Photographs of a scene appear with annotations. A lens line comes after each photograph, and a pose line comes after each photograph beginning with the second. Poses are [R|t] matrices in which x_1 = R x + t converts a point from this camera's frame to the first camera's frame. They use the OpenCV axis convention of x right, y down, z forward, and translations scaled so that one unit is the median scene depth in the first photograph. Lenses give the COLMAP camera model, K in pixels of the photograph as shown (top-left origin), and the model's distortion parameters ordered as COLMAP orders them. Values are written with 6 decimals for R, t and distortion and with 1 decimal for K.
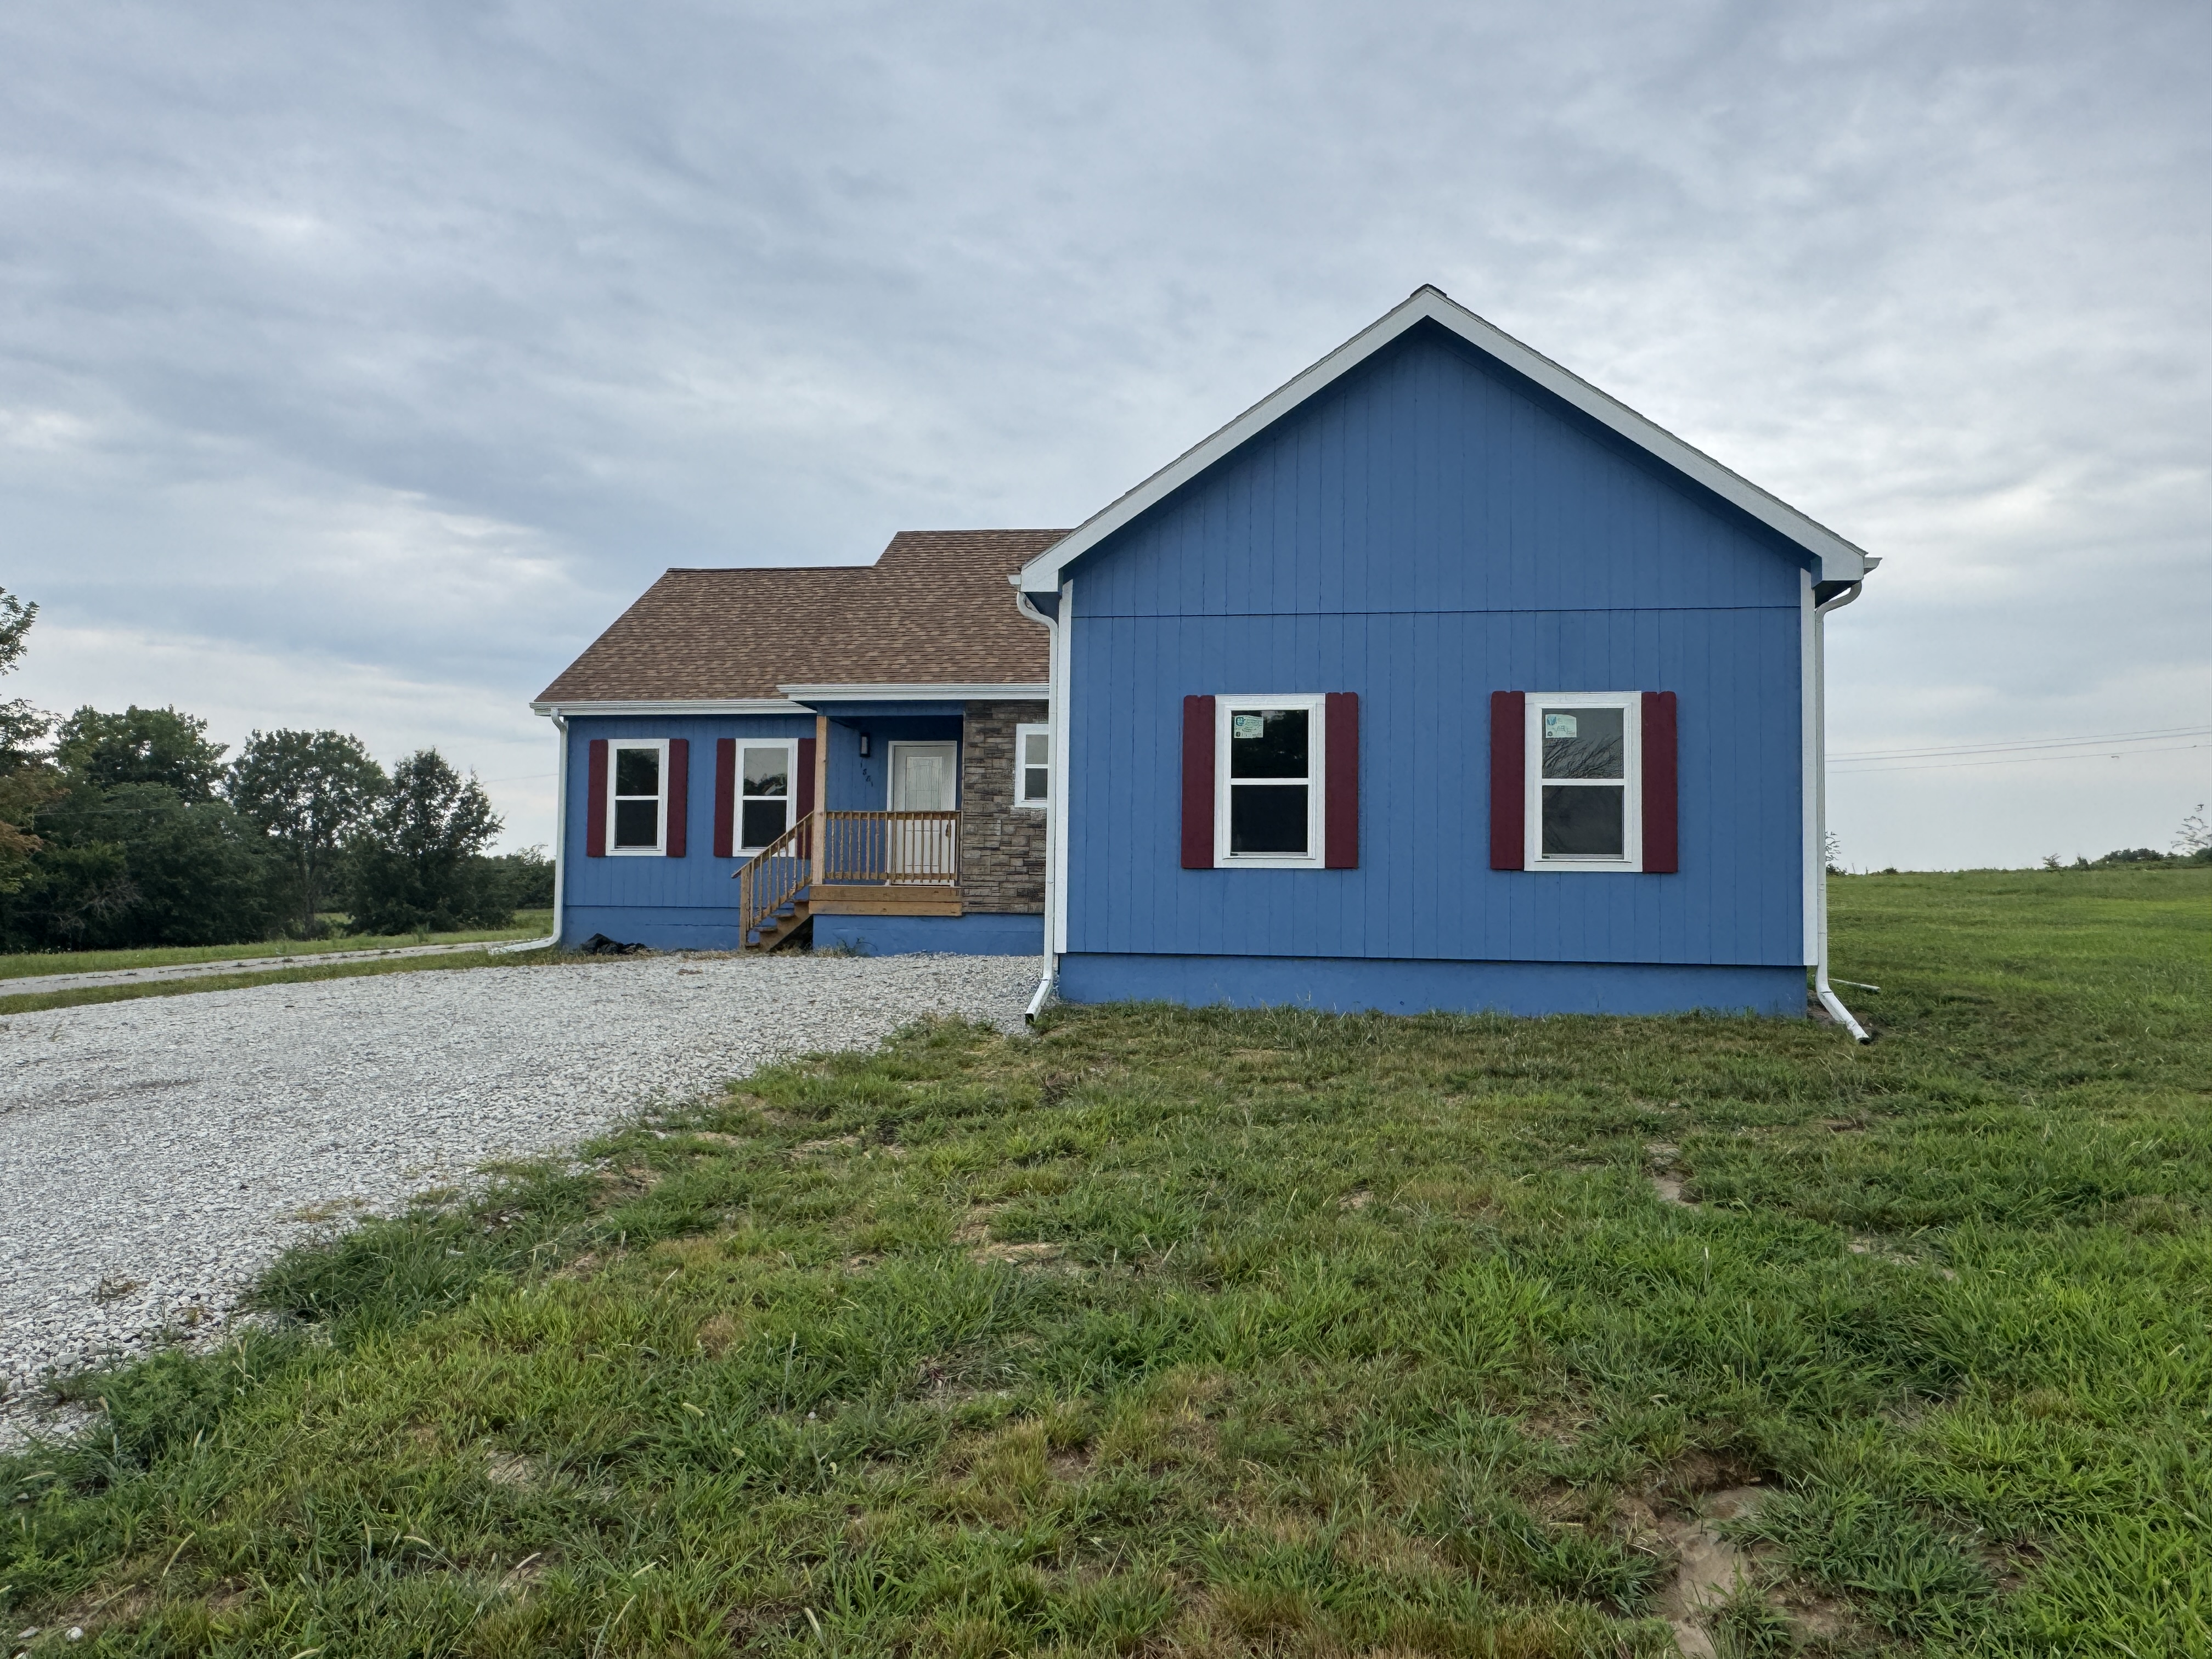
lens RADIAL K [[1579.6, 0, 1093.3], [0, 1579.6, 831.5], [0, 0, 1]] dist [-0.003980, -0.001411]
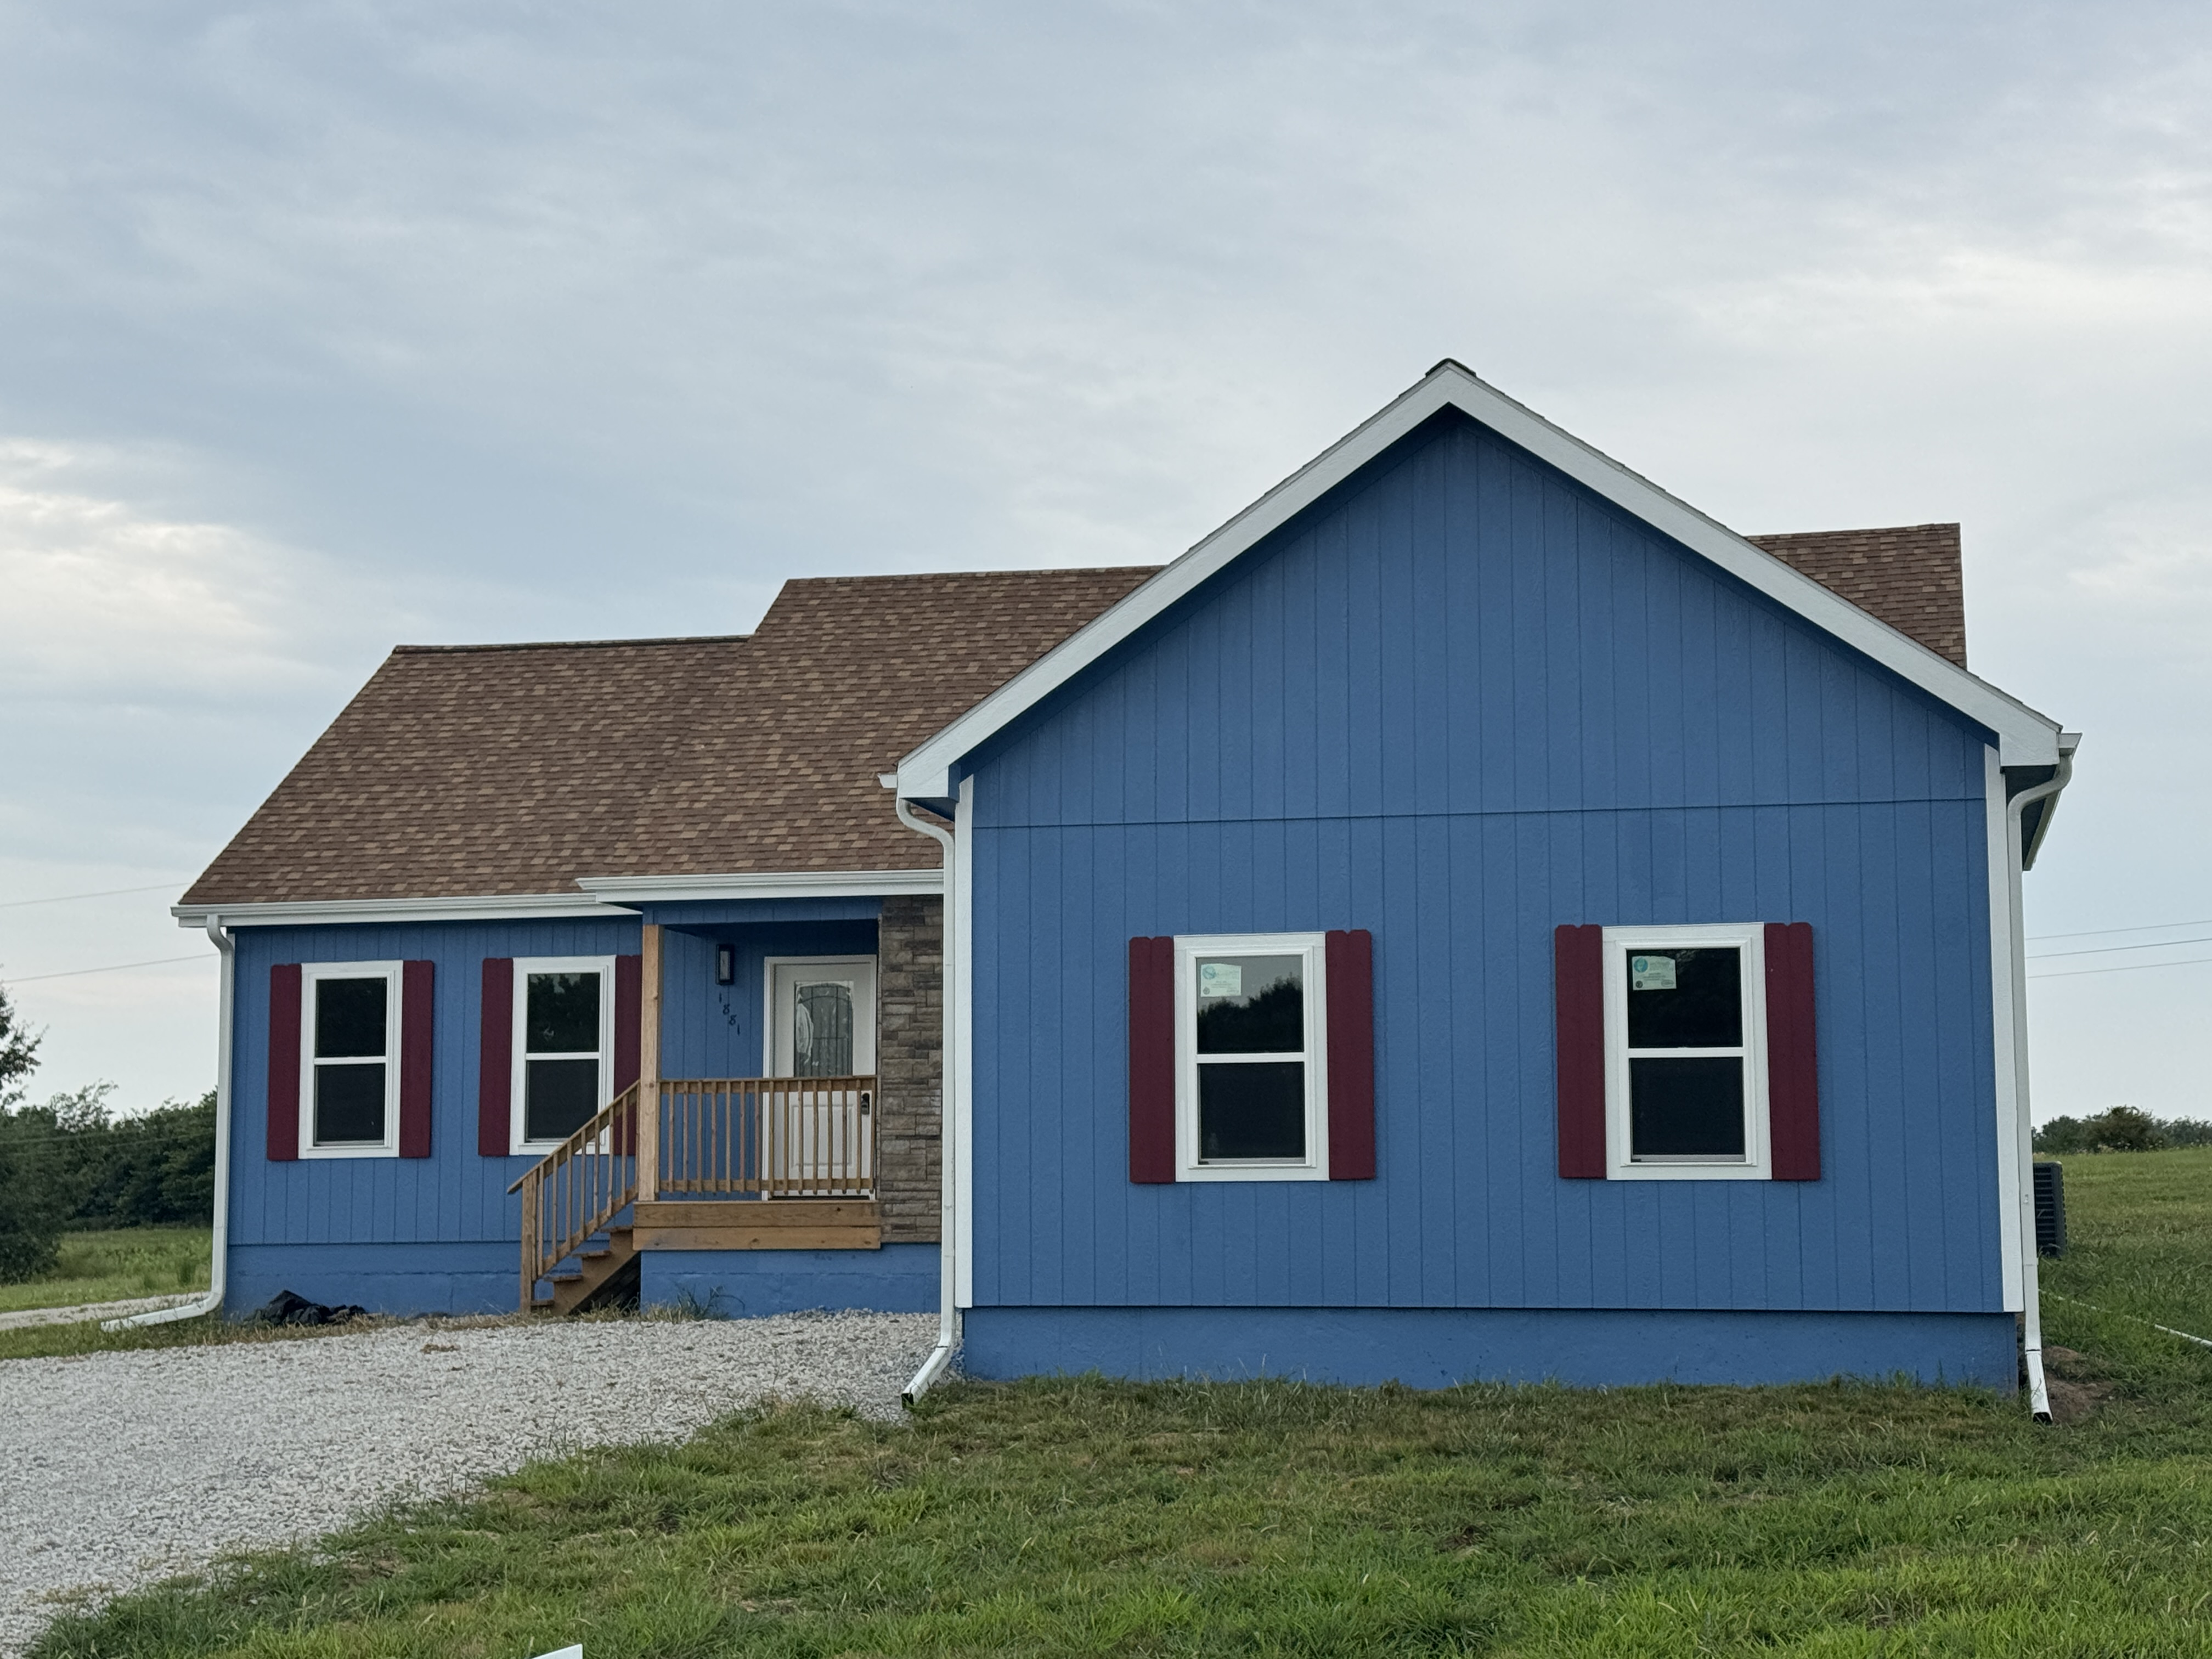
lens RADIAL K [[3571.4, 0, 1113.0], [0, 3571.4, 830.1], [0, 0, 1]] dist [0.127090, 0.000000]
pose [[0.997715, -0.026184, -0.062280, 0.149514], [0.022735, 0.998202, -0.055460, -0.045154], [0.063621, 0.053918, 0.996517, -0.592993]]
